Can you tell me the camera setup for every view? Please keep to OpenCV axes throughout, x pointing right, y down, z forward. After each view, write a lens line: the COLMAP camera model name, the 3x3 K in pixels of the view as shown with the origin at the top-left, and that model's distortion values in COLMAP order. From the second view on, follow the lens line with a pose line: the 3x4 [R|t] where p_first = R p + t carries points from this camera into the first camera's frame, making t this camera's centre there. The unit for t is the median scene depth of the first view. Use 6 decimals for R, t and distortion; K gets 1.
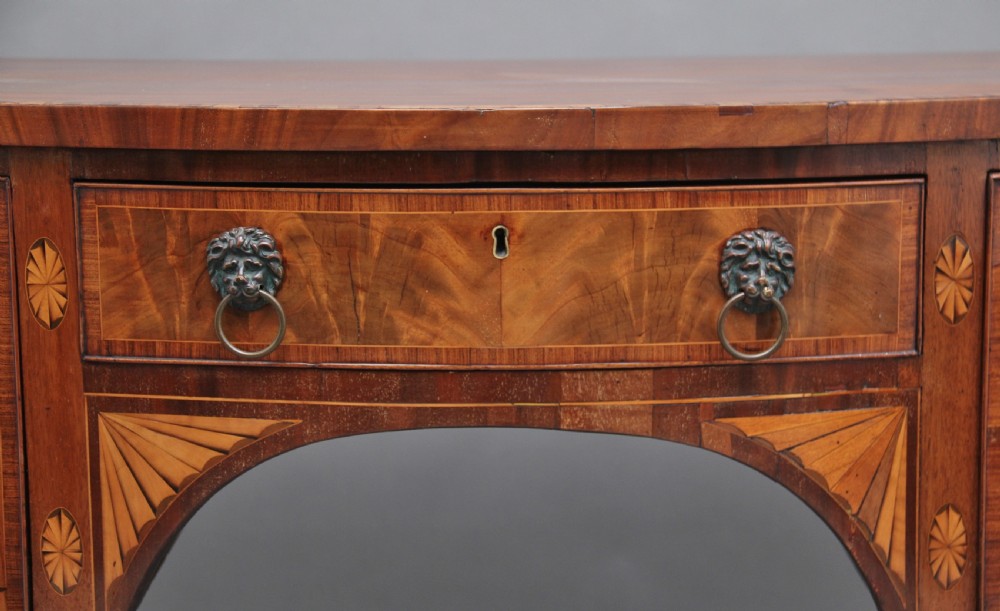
lens RADIAL K [[2228.8, 0, 511.1], [0, 2228.8, 265.8], [0, 0, 1]] dist [0.463565, 0.000000]
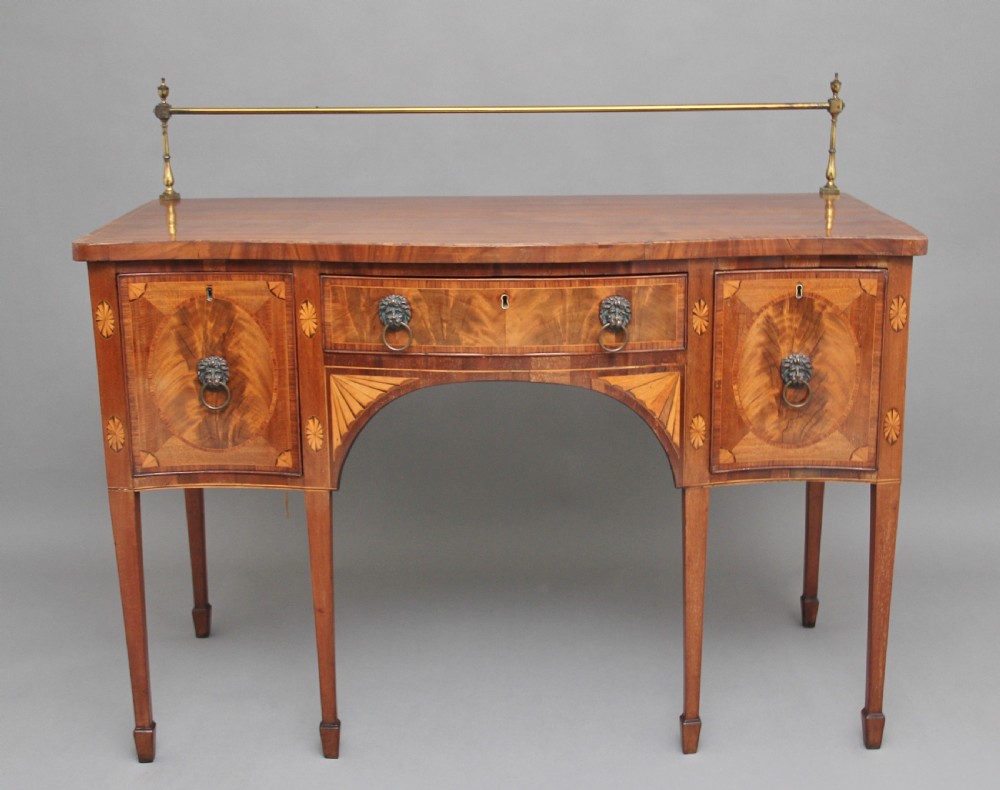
lens RADIAL K [[2075.9, 0, 503.1], [0, 2075.9, 387.2], [0, 0, 1]] dist [0.159412, 0.000000]
pose [[0.999999, -0.000711, -0.000839, -0.004821], [0.000762, 0.998053, 0.062373, -0.055090], [0.000793, -0.062373, 0.998053, -1.131755]]
